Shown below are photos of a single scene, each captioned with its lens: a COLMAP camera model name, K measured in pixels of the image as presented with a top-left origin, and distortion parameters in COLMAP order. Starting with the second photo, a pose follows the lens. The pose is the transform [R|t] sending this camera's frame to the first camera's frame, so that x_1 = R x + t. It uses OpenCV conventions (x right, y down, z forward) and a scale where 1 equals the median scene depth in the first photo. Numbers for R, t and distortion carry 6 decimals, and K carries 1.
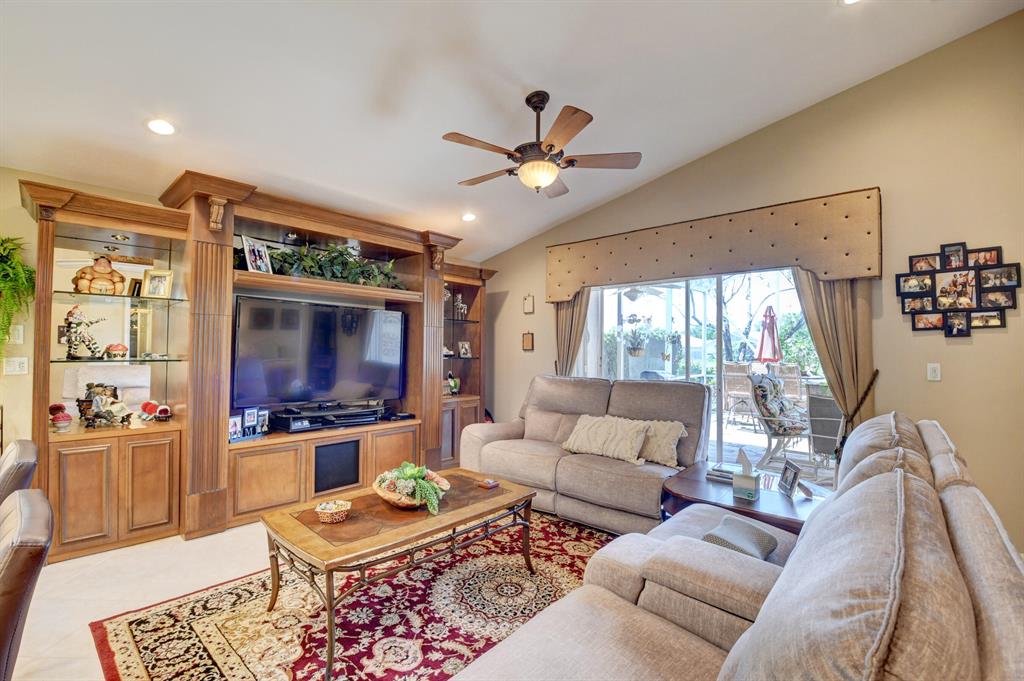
lens RADIAL K [[448.8, 0, 507.8], [0, 448.8, 340.5], [0, 0, 1]] dist [0.013832, -0.026298]
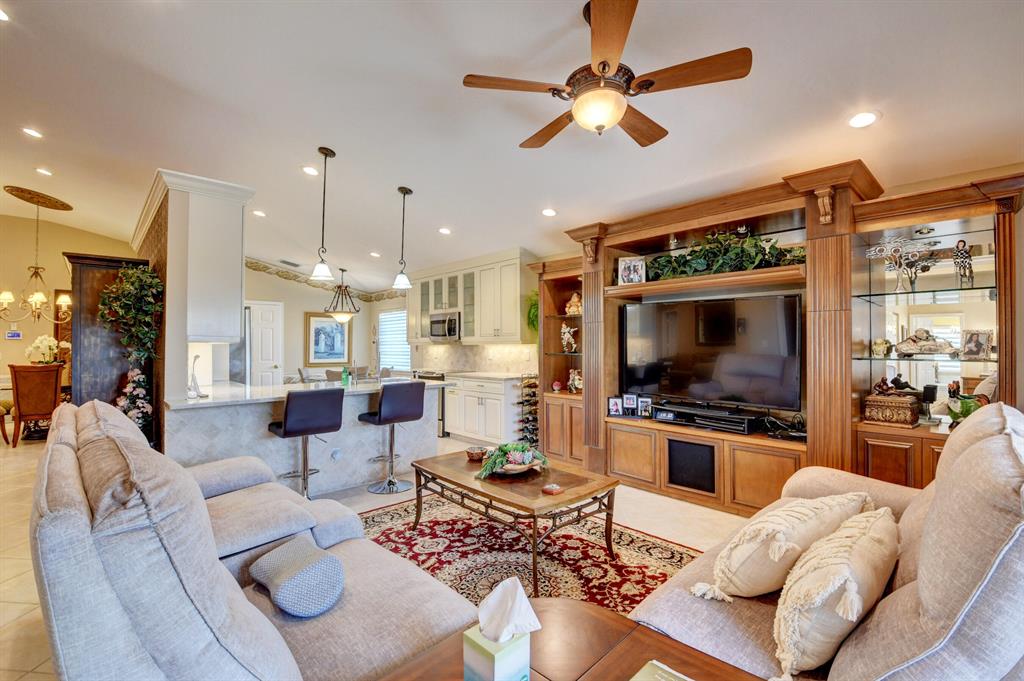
lens RADIAL K [[448.8, 0, 507.8], [0, 448.8, 340.5], [0, 0, 1]] dist [0.013832, -0.026298]
pose [[-0.082668, -0.019517, -0.996386, 0.794882], [0.024485, 0.999467, -0.021608, 0.024325], [0.996276, -0.026182, -0.082146, 0.876038]]
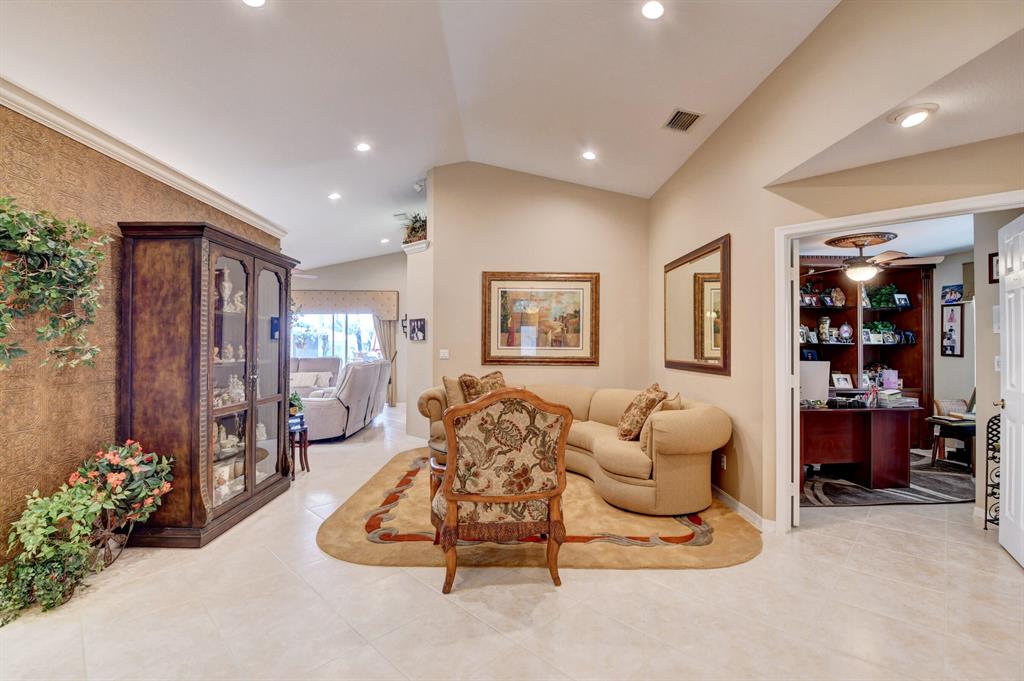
lens RADIAL K [[448.8, 0, 507.8], [0, 448.8, 340.5], [0, 0, 1]] dist [0.013832, -0.026298]
pose [[0.728625, 0.002987, 0.684906, -0.737815], [-0.011669, 0.999899, 0.008054, -0.038899], [-0.684813, -0.013860, 0.728587, -1.805557]]
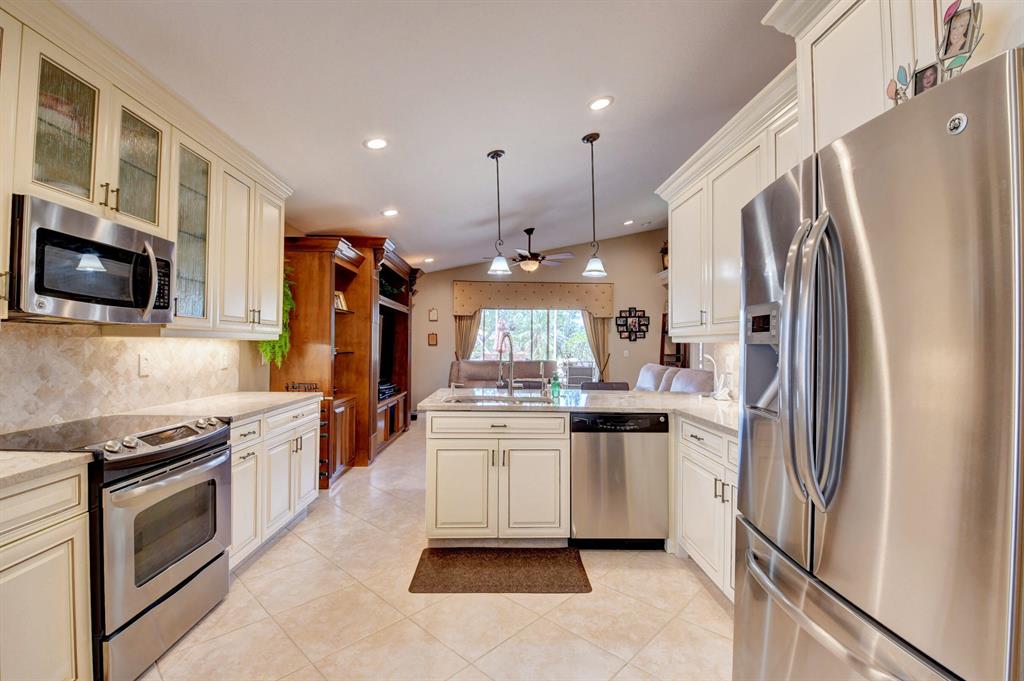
lens RADIAL K [[448.8, 0, 507.8], [0, 448.8, 340.5], [0, 0, 1]] dist [0.013832, -0.026298]
pose [[0.717984, 0.007319, 0.696021, -1.477886], [-0.018801, 0.999784, 0.008880, -0.020608], [-0.695806, -0.019462, 0.717966, -0.478826]]
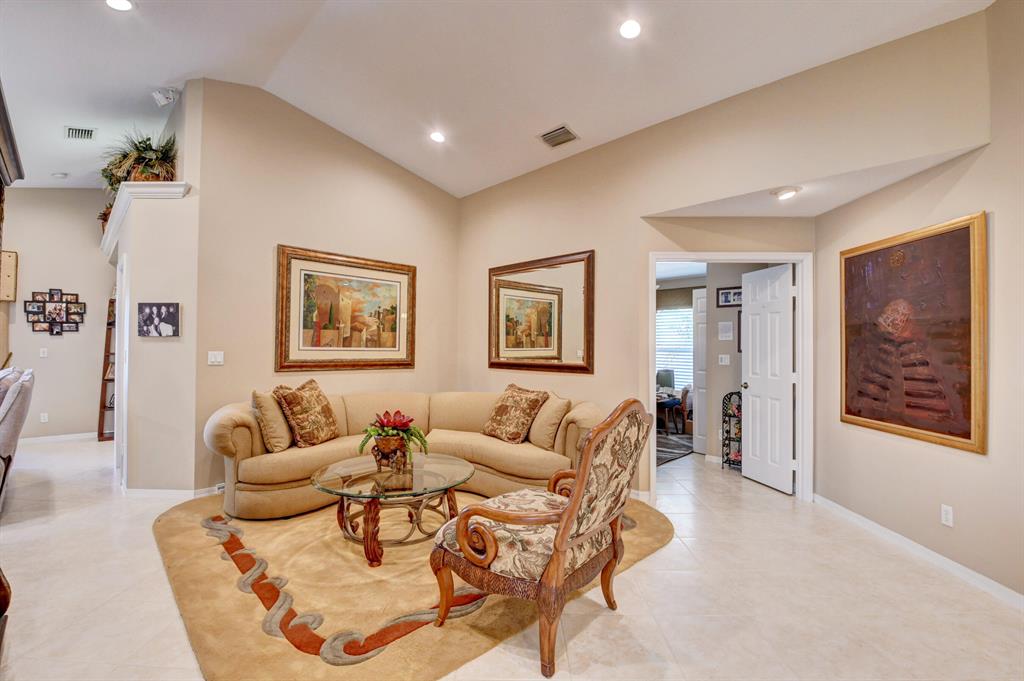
lens RADIAL K [[450.0, 0, 512.0], [0, 450.0, 340.5], [0, 0, 1]] dist [-0.001296, -0.015074]
pose [[0.047909, 0.006735, 0.998829, -0.871538], [-0.027544, 0.999606, -0.005419, -0.029019], [-0.998472, -0.027252, 0.048076, -1.139503]]
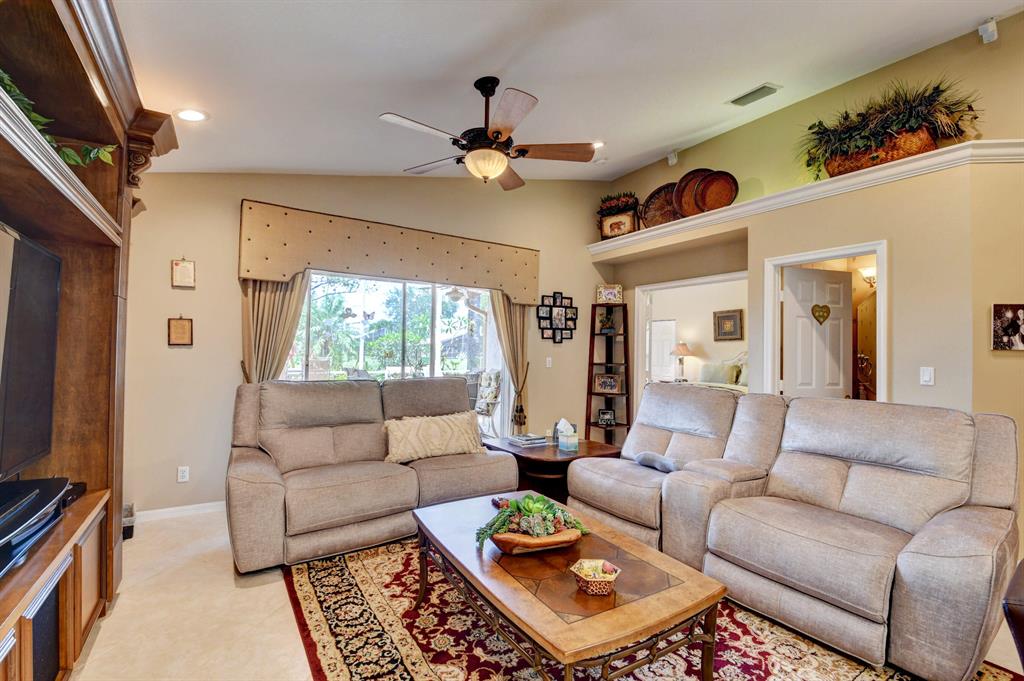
lens RADIAL K [[448.8, 0, 507.8], [0, 448.8, 340.5], [0, 0, 1]] dist [0.013832, -0.026298]
pose [[0.261262, 0.020183, 0.965057, -0.800433], [-0.037127, 0.999252, -0.010847, 0.008303], [-0.964554, -0.032996, 0.261816, 0.678526]]
